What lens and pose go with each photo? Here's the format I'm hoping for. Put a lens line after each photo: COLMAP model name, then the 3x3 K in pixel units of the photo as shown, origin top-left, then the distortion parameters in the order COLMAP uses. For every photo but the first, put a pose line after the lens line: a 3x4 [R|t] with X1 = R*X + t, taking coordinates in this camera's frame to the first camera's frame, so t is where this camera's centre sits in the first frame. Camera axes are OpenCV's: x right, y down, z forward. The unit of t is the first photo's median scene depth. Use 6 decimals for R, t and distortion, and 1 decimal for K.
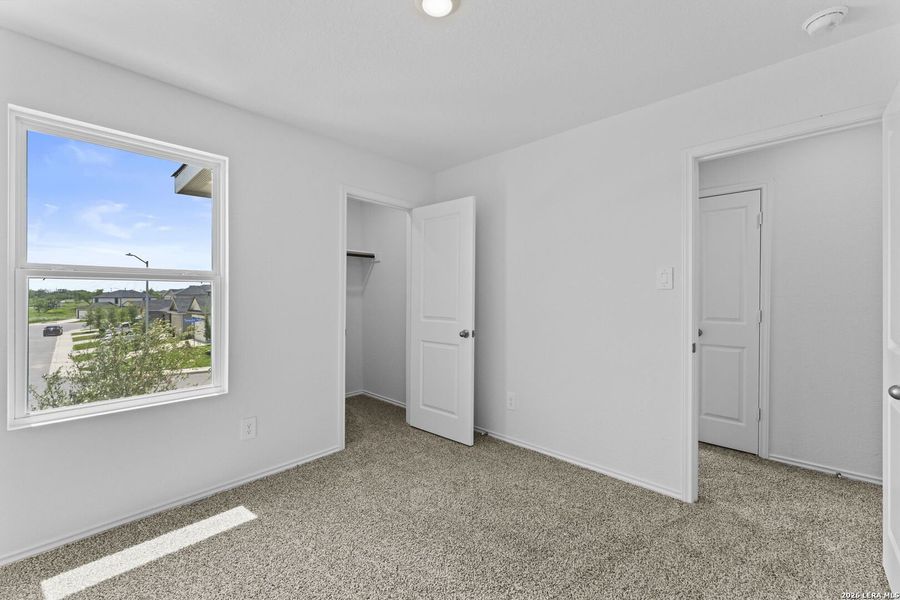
lens RADIAL K [[359.4, 0, 448.6], [0, 359.4, 298.9], [0, 0, 1]] dist [-0.002867, -0.000154]
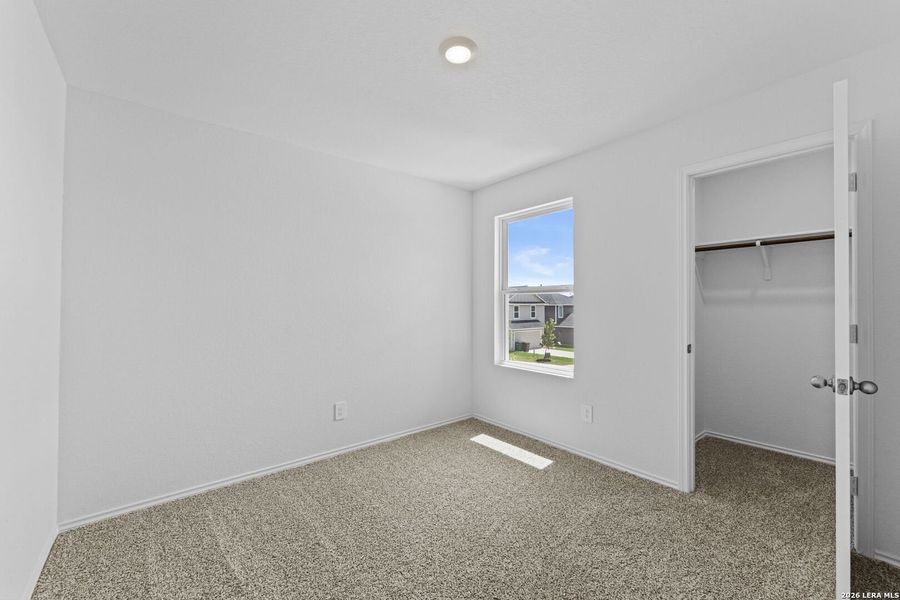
lens RADIAL K [[359.4, 0, 448.6], [0, 359.4, 298.9], [0, 0, 1]] dist [-0.002867, -0.000154]
pose [[-0.125803, -0.011556, -0.991988, 0.726727], [-0.002934, 0.999932, -0.011277, -0.007556], [0.992051, 0.001492, -0.125828, 0.715932]]
